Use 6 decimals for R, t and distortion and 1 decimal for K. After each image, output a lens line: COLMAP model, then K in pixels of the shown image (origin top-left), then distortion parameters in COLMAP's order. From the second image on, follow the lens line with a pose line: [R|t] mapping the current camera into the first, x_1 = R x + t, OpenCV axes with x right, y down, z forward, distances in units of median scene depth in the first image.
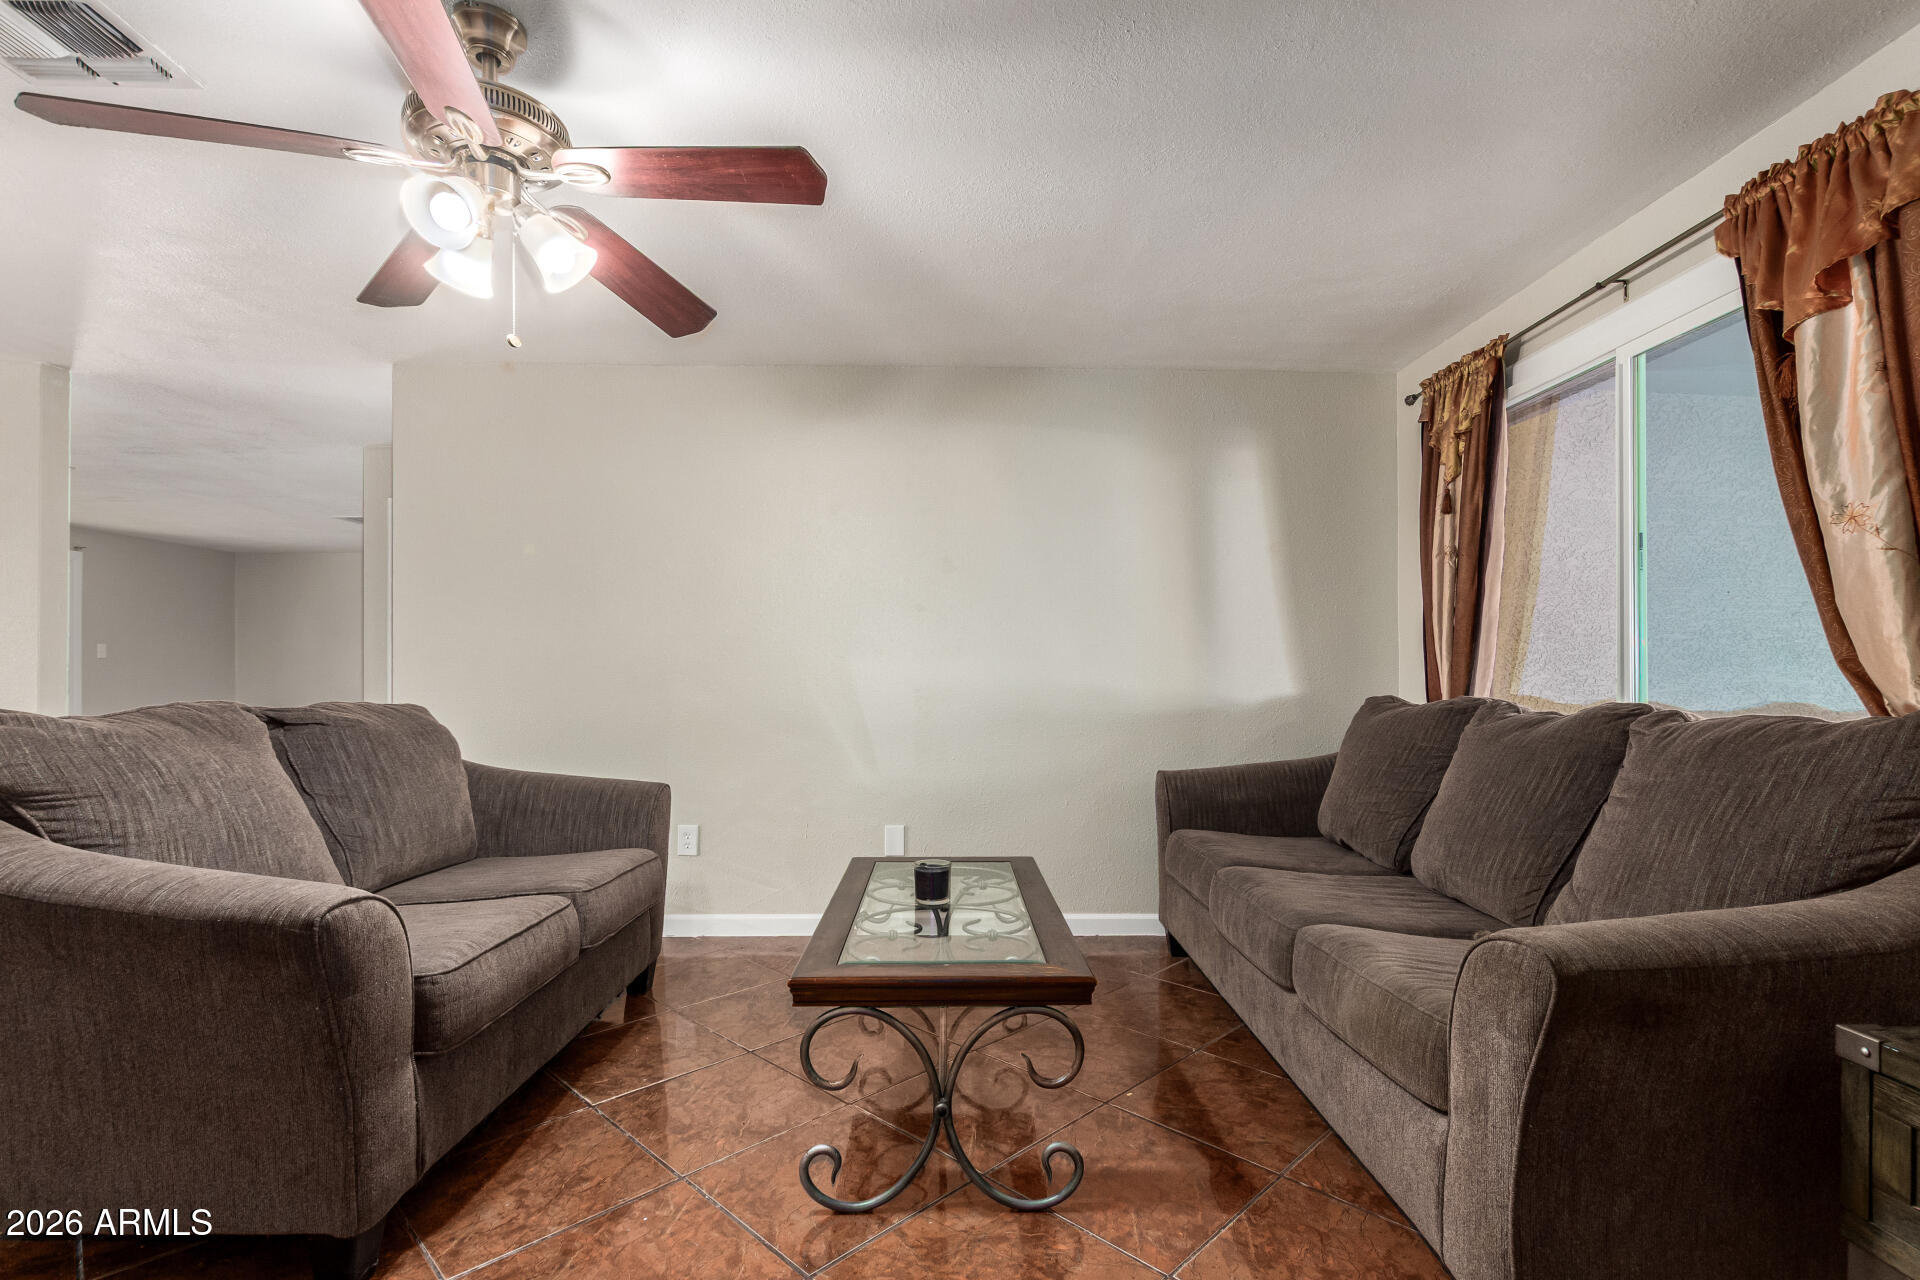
lens RADIAL K [[907.5, 0, 967.9], [0, 907.5, 659.3], [0, 0, 1]] dist [-0.001348, -0.000673]
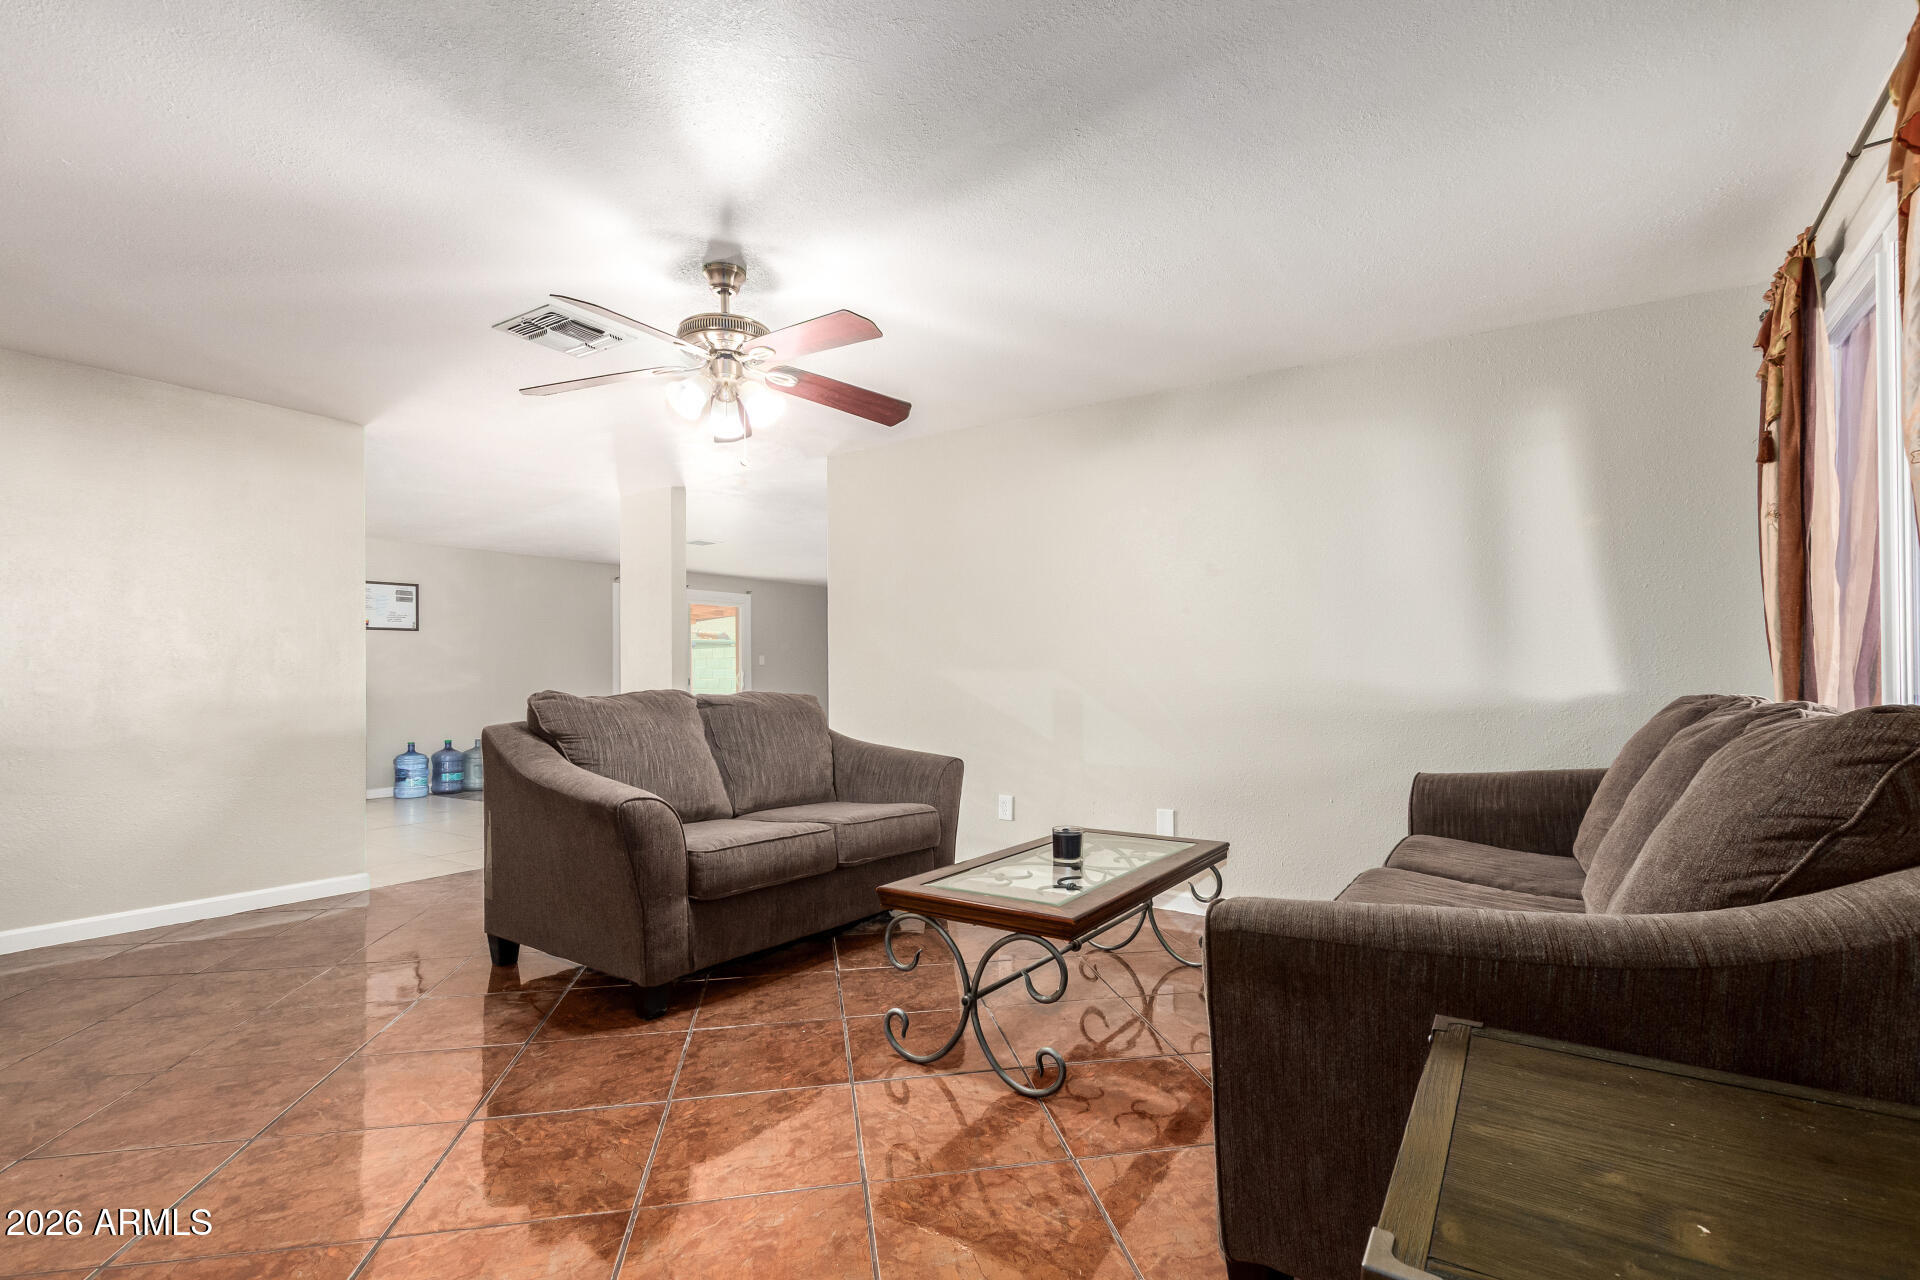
lens RADIAL K [[907.5, 0, 967.9], [0, 907.5, 659.3], [0, 0, 1]] dist [-0.001348, -0.000673]
pose [[0.815372, -0.013512, -0.578780, 0.615953], [0.012847, 0.999904, -0.005245, 0.006137], [0.578795, -0.003159, 0.815467, -0.061070]]
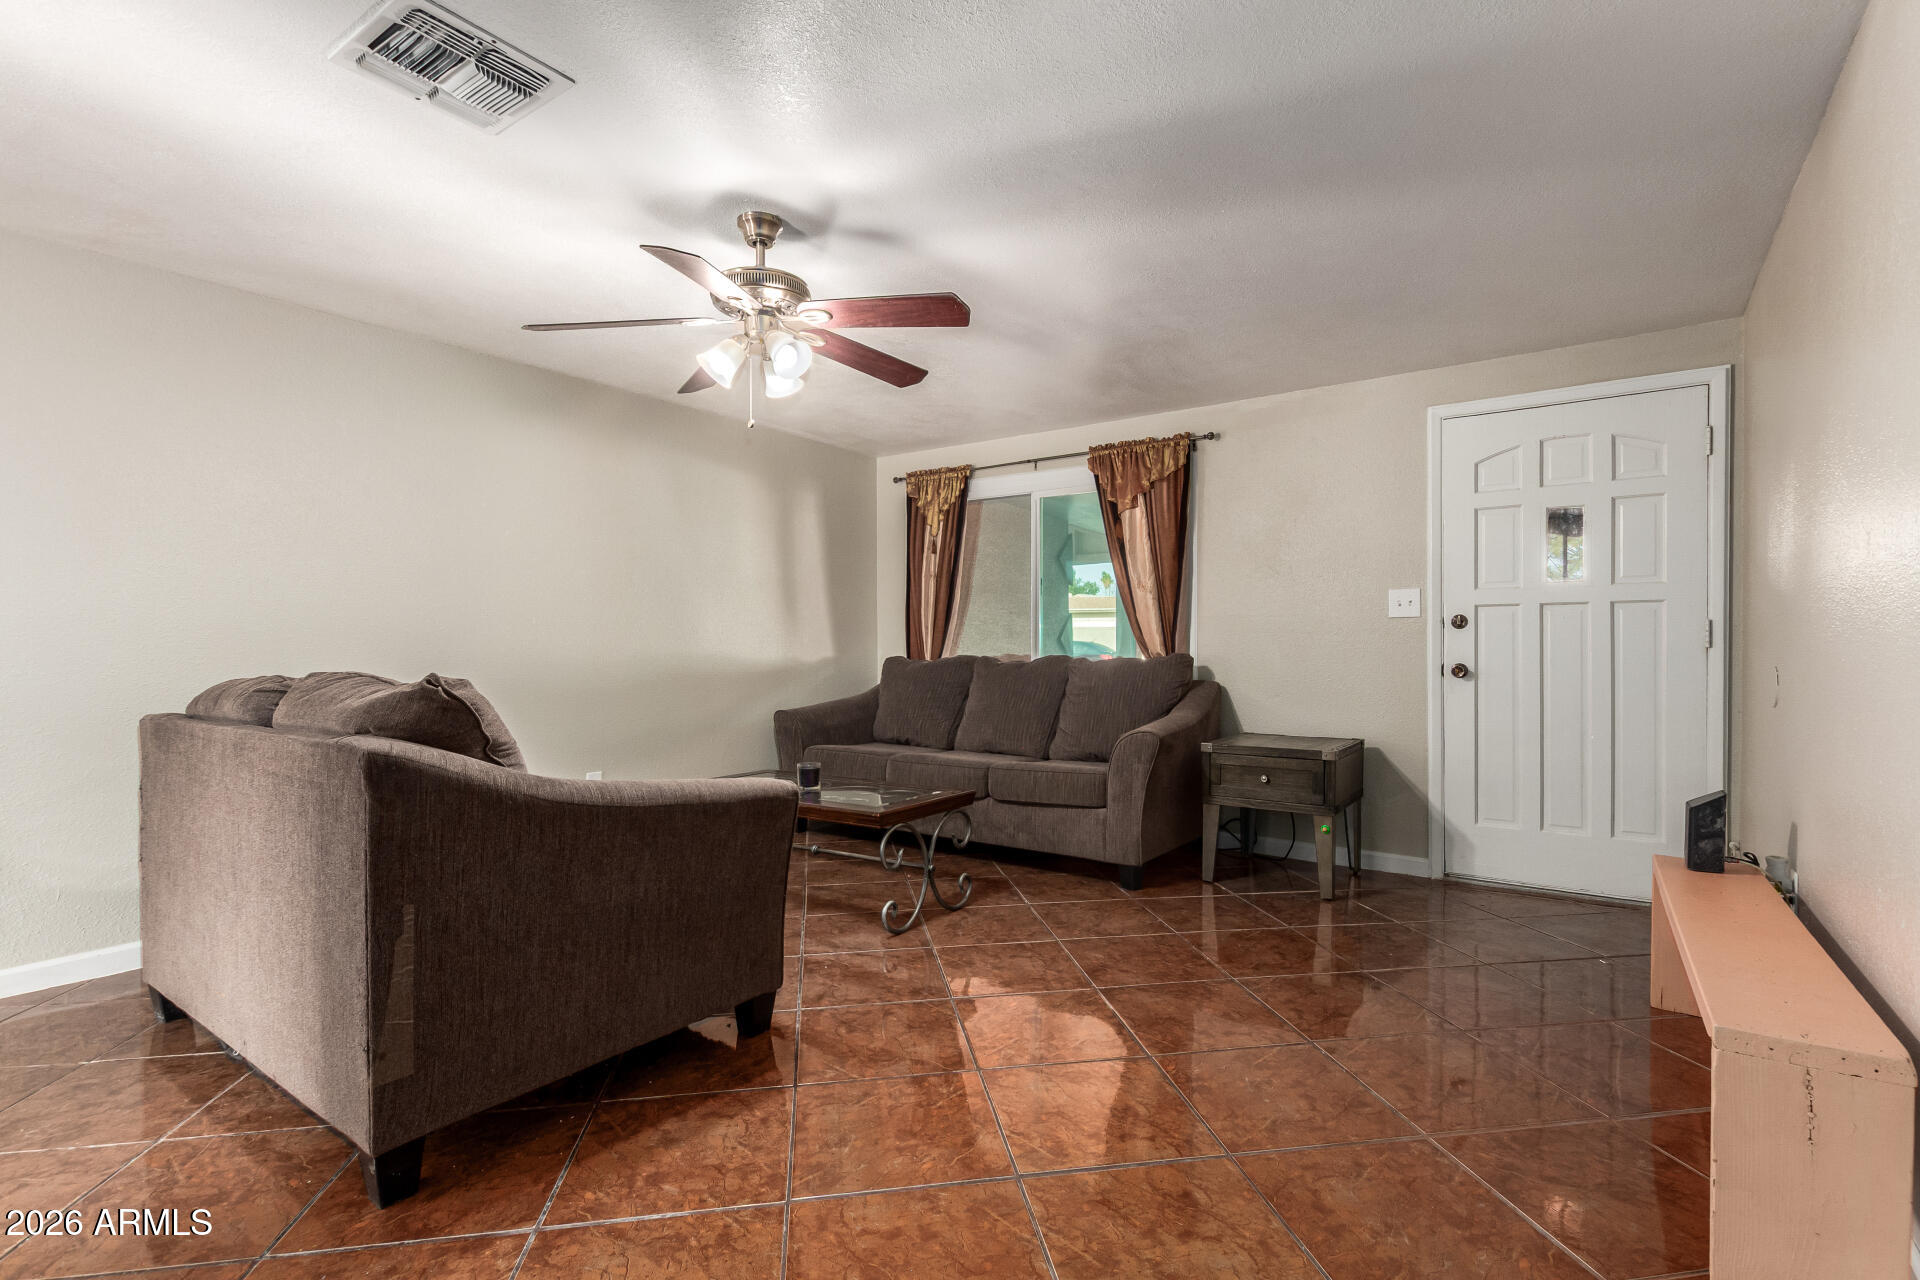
lens RADIAL K [[913.9, 0, 960.0], [0, 913.9, 640.0], [0, 0, 1]] dist [-0.001149, -0.000273]
pose [[0.585768, 0.001964, 0.810476, -1.306649], [-0.015995, 0.999830, 0.009137, -0.008267], [-0.810321, -0.018316, 0.585700, -0.157689]]
